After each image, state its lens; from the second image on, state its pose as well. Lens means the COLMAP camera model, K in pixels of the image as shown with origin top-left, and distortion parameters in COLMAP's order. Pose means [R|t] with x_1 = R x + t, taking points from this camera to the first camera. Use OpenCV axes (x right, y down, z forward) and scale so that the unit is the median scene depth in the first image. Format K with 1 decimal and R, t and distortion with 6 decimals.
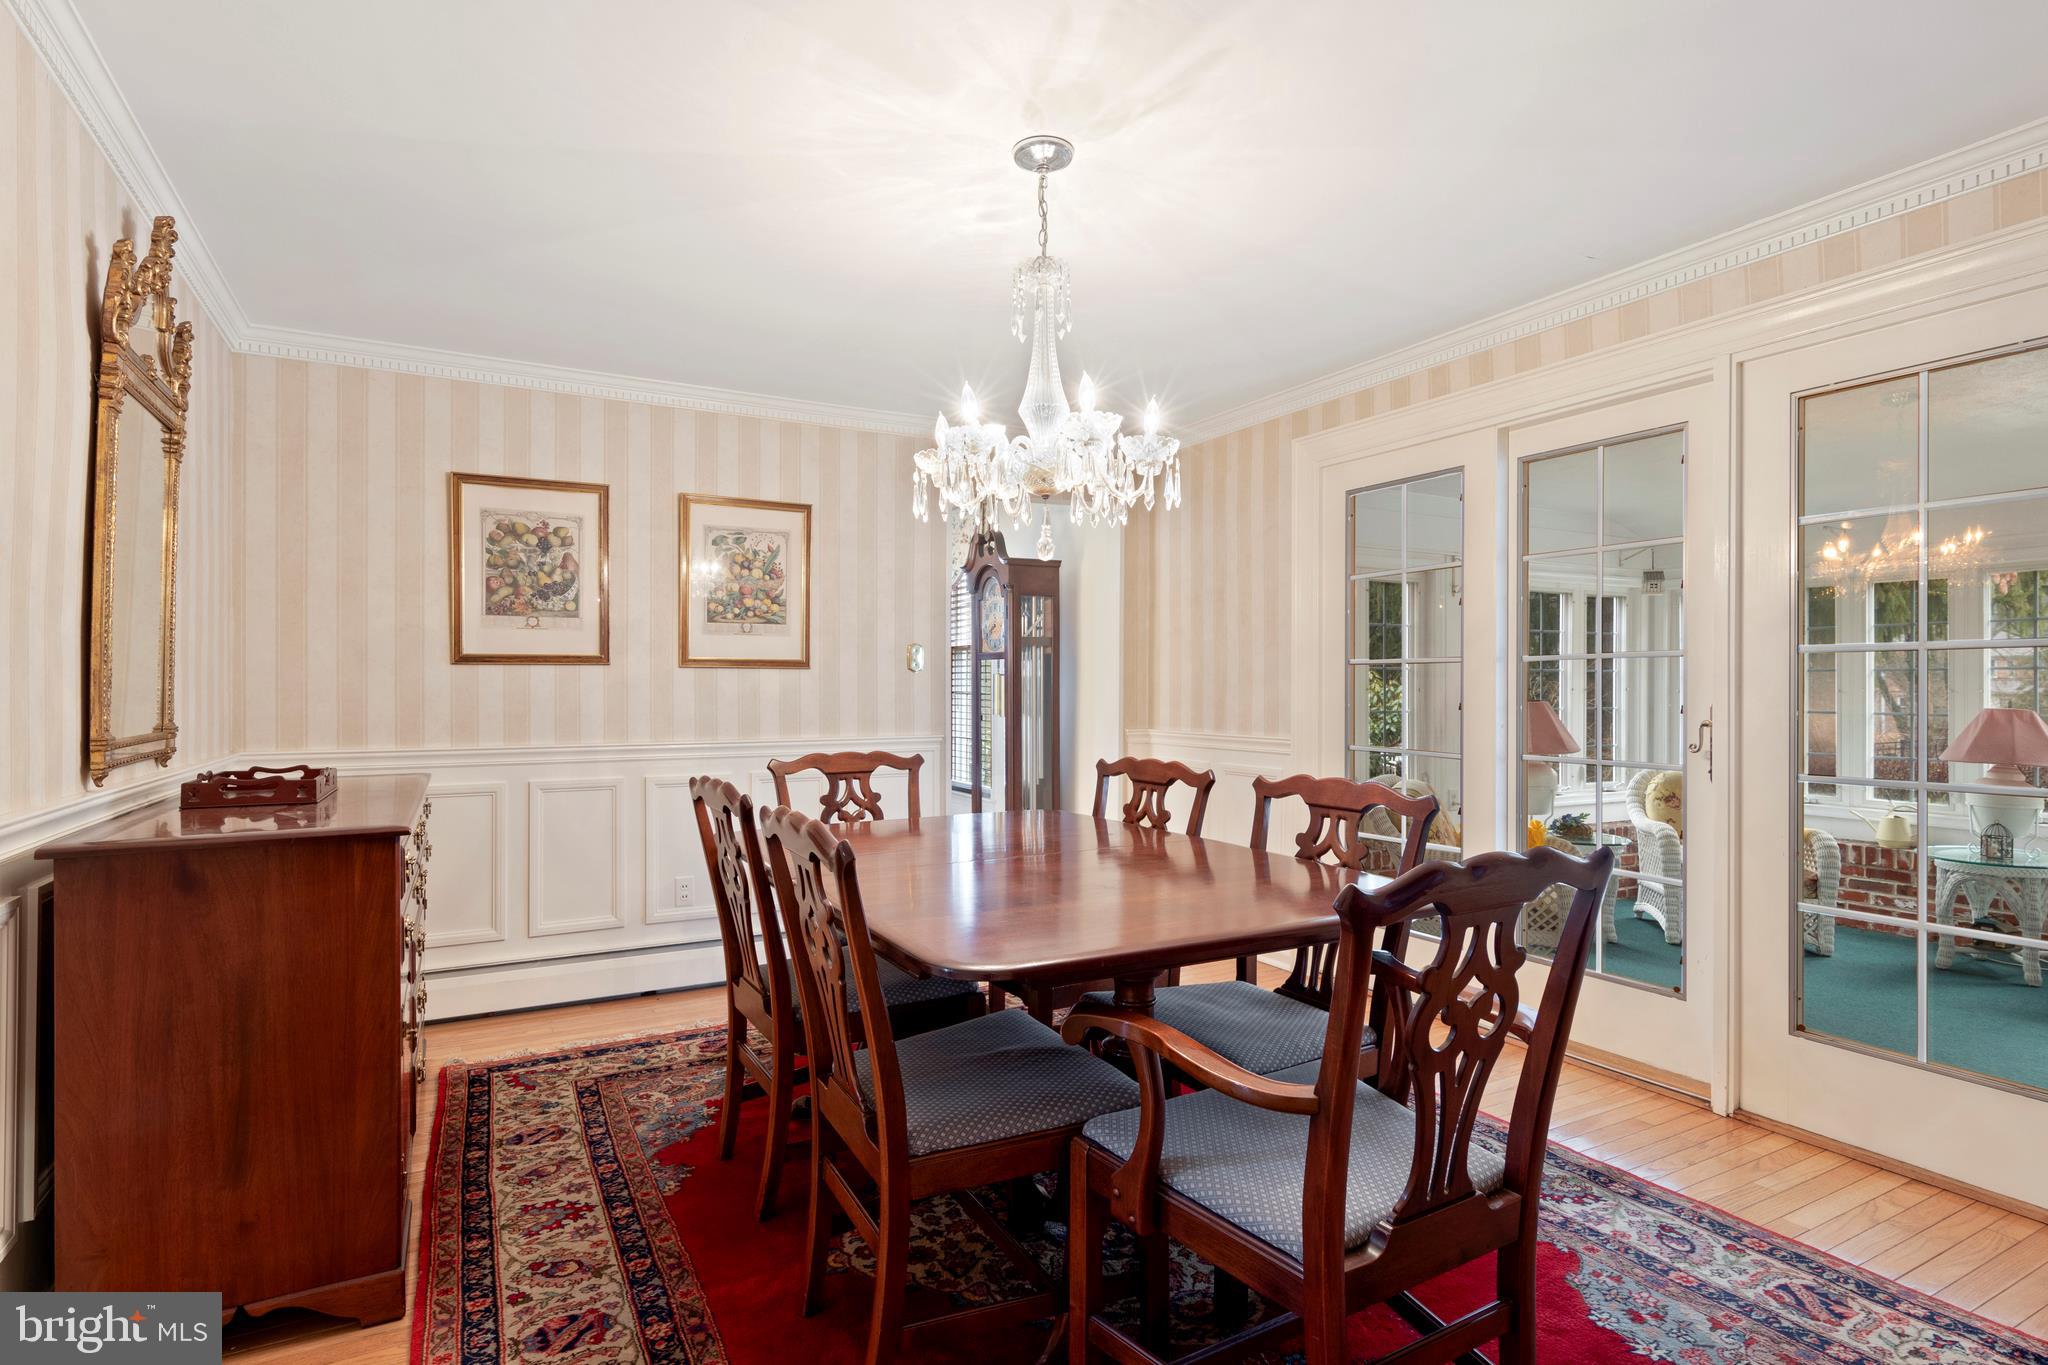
lens RADIAL K [[1039.3, 0, 1024.0], [0, 1039.3, 682.5], [0, 0, 1]] dist [-0.001683, -0.000694]
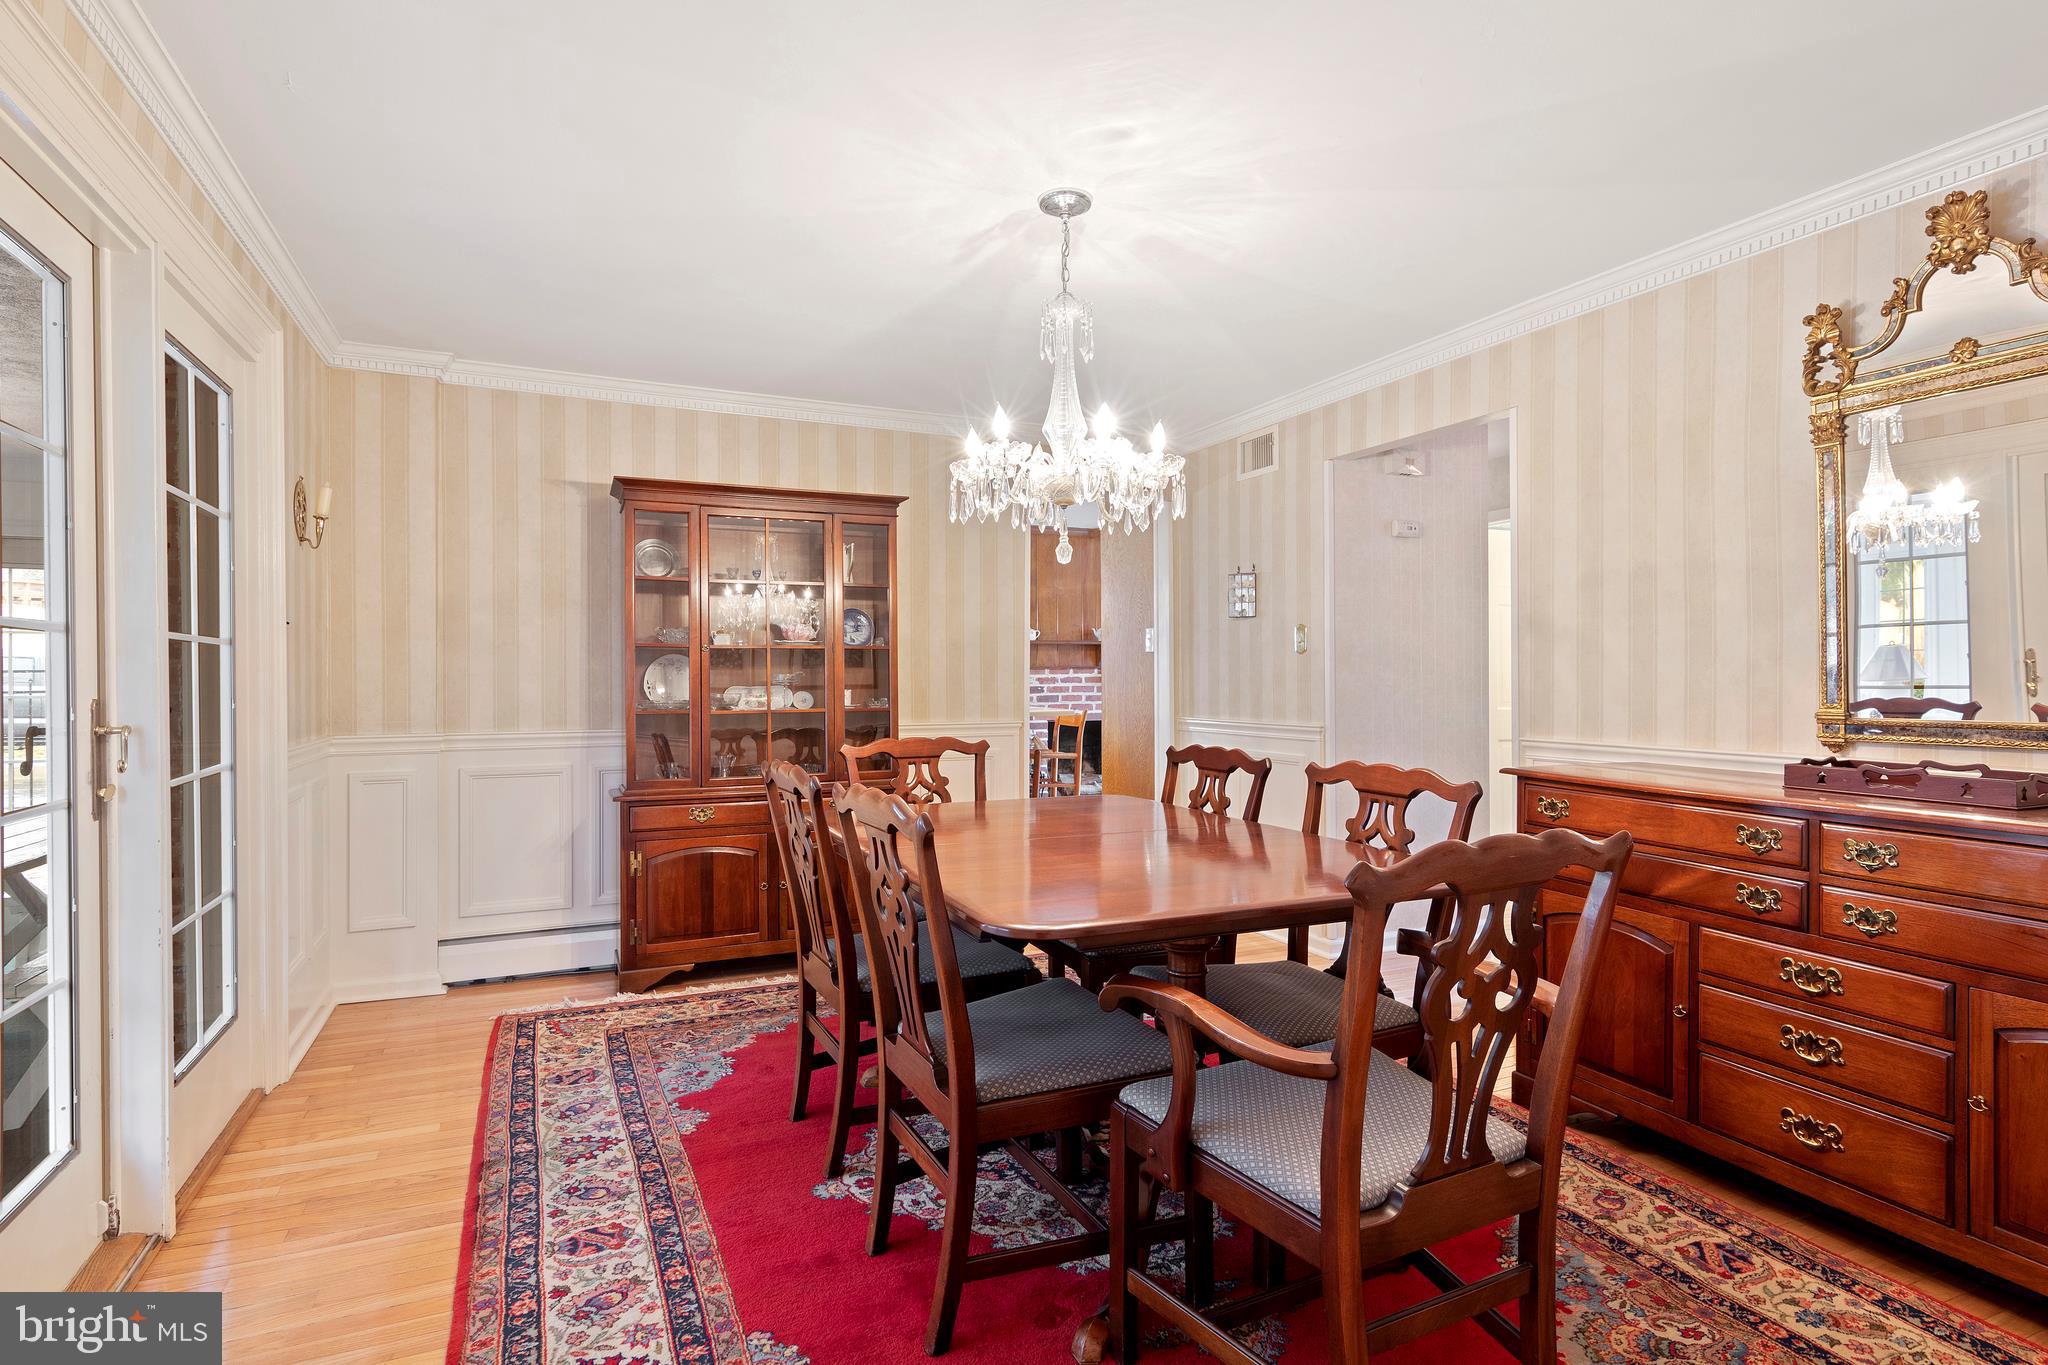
lens RADIAL K [[1039.3, 0, 1024.0], [0, 1039.3, 682.5], [0, 0, 1]] dist [-0.001683, -0.000694]
pose [[-0.997145, 0.001879, 0.075494, -0.017955], [0.002085, 0.999994, 0.002656, 0.008435], [-0.075488, 0.002806, -0.997143, 2.090081]]
